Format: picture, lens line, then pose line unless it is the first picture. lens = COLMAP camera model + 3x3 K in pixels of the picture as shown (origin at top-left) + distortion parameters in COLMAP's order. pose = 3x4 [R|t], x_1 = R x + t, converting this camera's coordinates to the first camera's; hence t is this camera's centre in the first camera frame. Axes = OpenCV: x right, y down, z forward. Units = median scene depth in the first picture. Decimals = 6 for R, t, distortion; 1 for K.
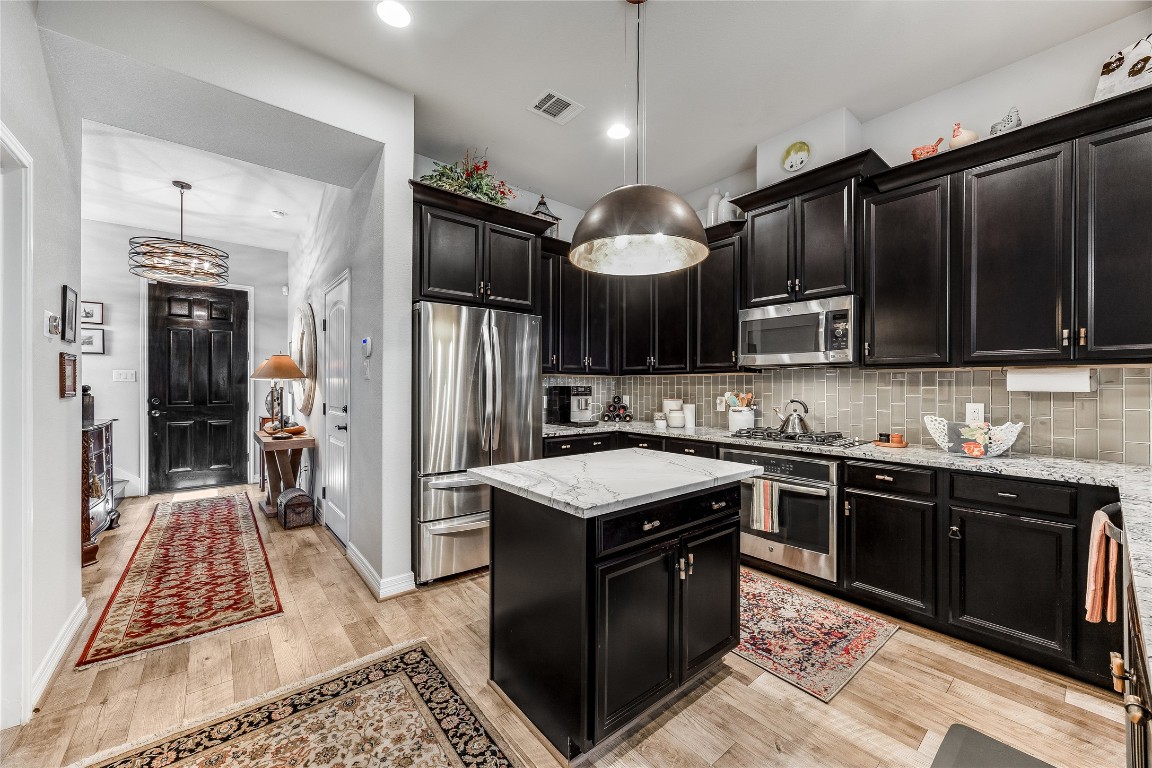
lens RADIAL K [[439.1, 0, 575.6], [0, 439.1, 386.1], [0, 0, 1]] dist [-0.000765, -0.000058]
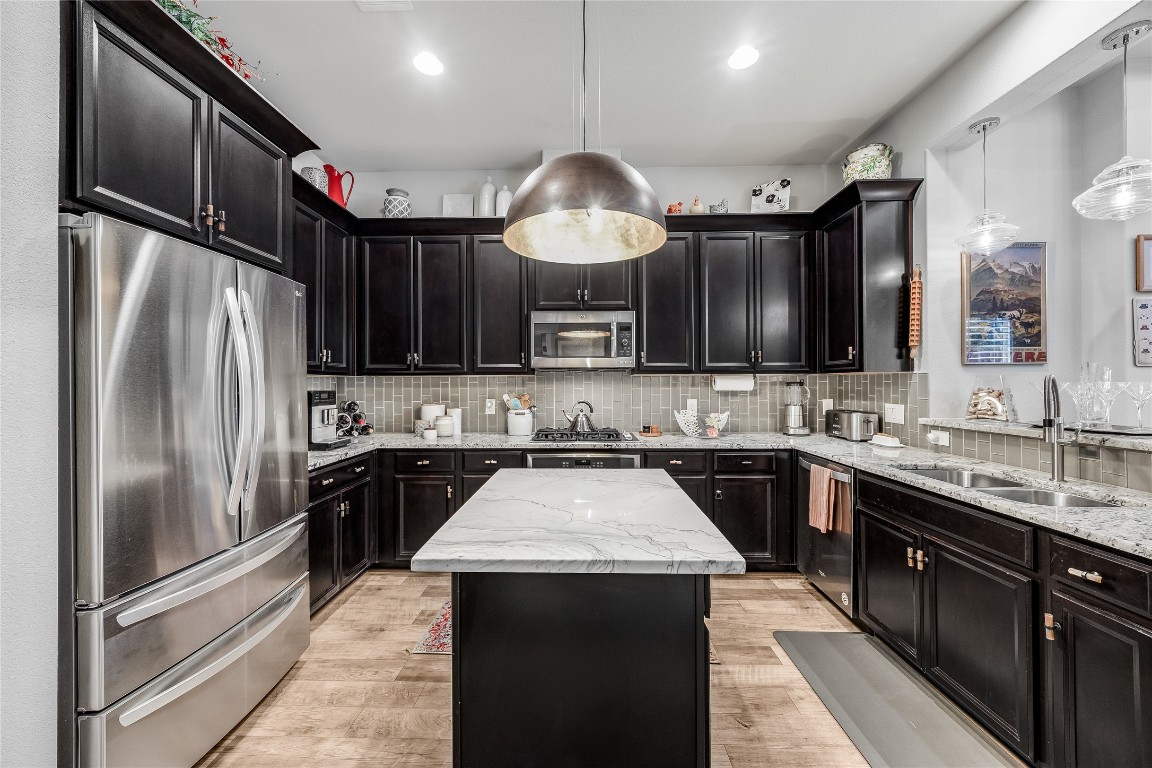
lens RADIAL K [[439.1, 0, 574.0], [0, 439.1, 379.1], [0, 0, 1]] dist [-0.000765, -0.000058]
pose [[0.654821, -0.001067, 0.755784, -0.349982], [0.006209, 0.999973, -0.003967, -0.019226], [-0.755759, 0.007290, 0.654809, 0.327571]]
